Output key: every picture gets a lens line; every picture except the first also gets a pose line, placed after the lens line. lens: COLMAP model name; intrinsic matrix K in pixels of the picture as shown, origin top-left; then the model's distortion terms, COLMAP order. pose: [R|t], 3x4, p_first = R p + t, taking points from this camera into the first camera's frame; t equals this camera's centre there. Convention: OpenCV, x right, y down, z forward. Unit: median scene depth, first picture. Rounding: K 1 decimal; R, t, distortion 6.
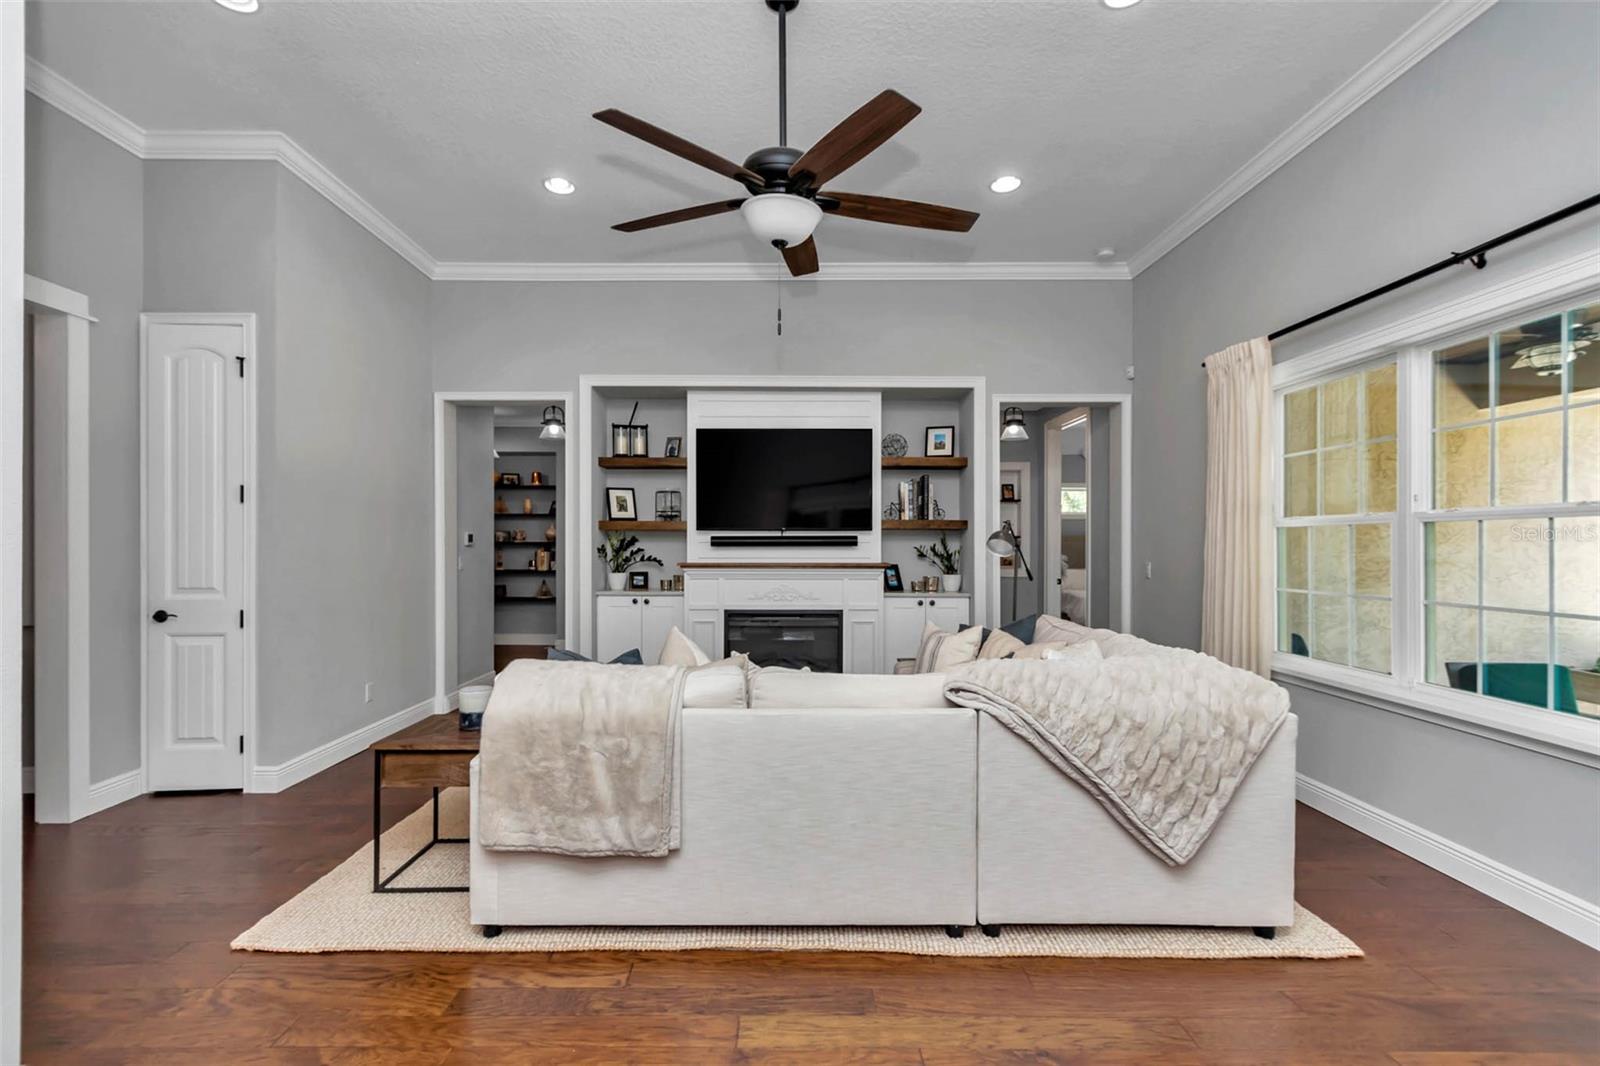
lens RADIAL K [[728.5, 0, 780.3], [0, 728.5, 555.8], [0, 0, 1]] dist [0.002038, -0.000755]
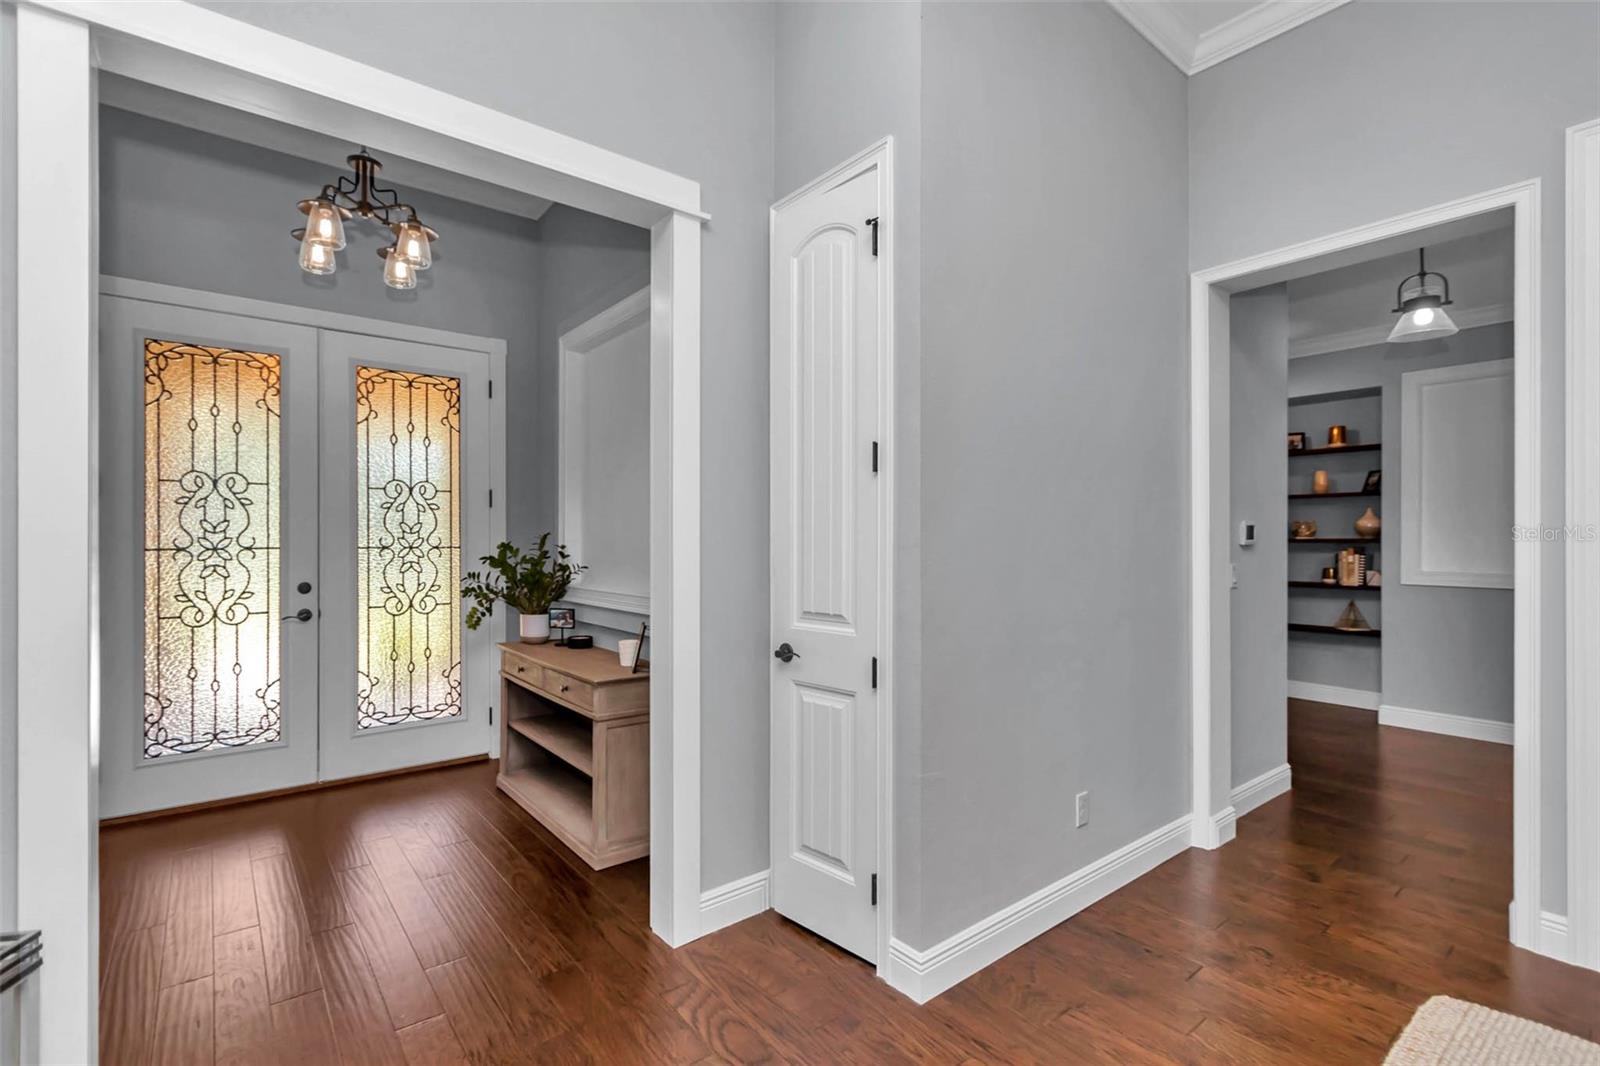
lens RADIAL K [[728.5, 0, 793.3], [0, 728.5, 536.5], [0, 0, 1]] dist [0.002038, -0.000755]
pose [[0.626087, -0.009076, -0.779700, -0.322435], [-0.010037, 0.999756, -0.019697, -0.009617], [0.779689, 0.020158, 0.625843, 0.577759]]
